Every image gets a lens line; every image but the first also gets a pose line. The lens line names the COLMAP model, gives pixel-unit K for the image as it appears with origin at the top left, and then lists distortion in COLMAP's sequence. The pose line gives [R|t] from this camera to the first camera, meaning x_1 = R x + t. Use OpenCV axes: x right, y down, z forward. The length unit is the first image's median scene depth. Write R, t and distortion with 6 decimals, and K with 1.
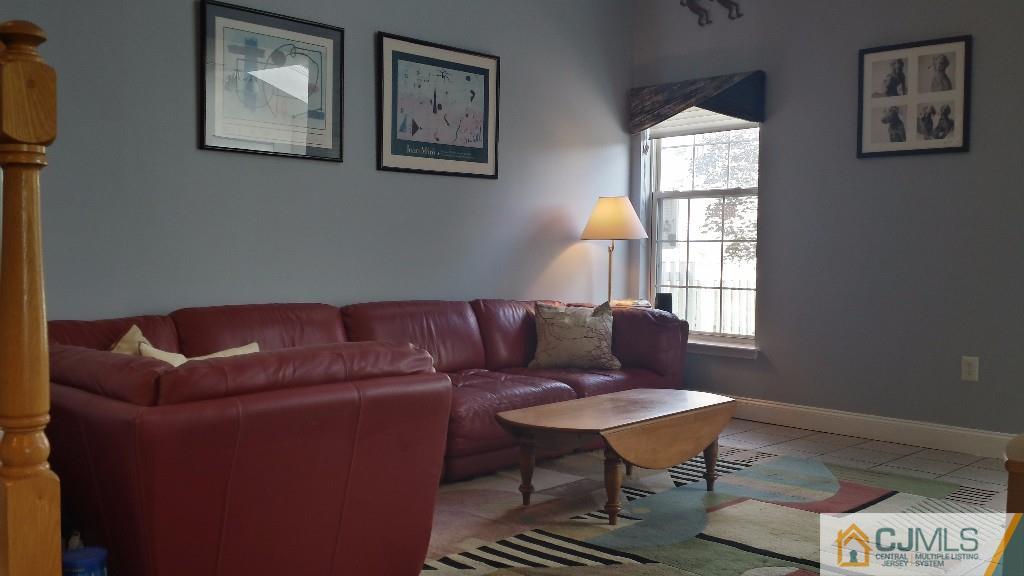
lens RADIAL K [[955.6, 0, 512.0], [0, 955.6, 288.0], [0, 0, 1]] dist [0.112374, -0.309863]
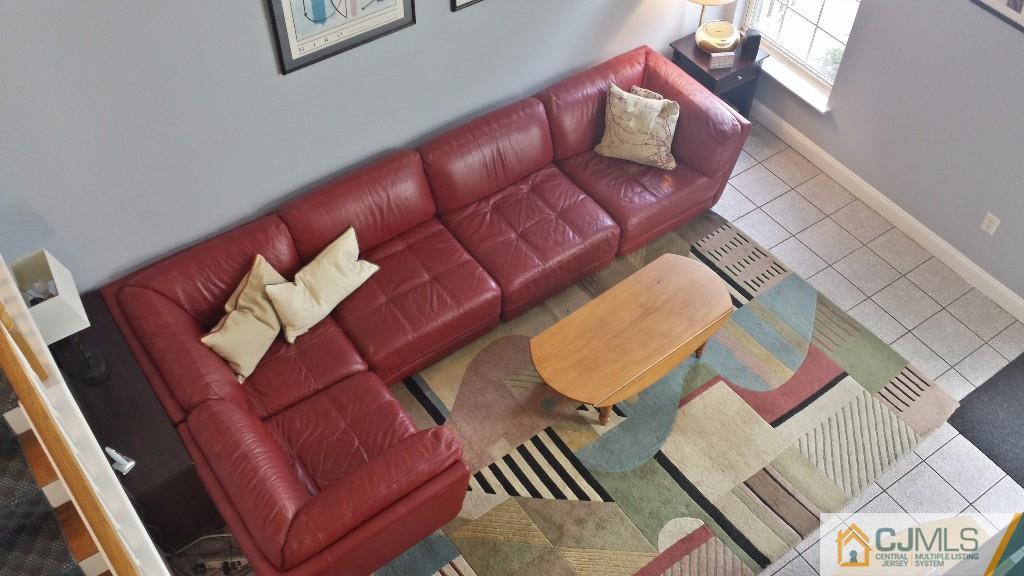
lens RADIAL K [[955.6, 0, 512.0], [0, 955.6, 288.0], [0, 0, 1]] dist [0.112374, -0.309863]
pose [[0.984235, 0.135916, -0.113177, 0.072766], [-0.005491, 0.663072, 0.748536, -0.663905], [0.176782, -0.736113, 0.653365, 0.133292]]
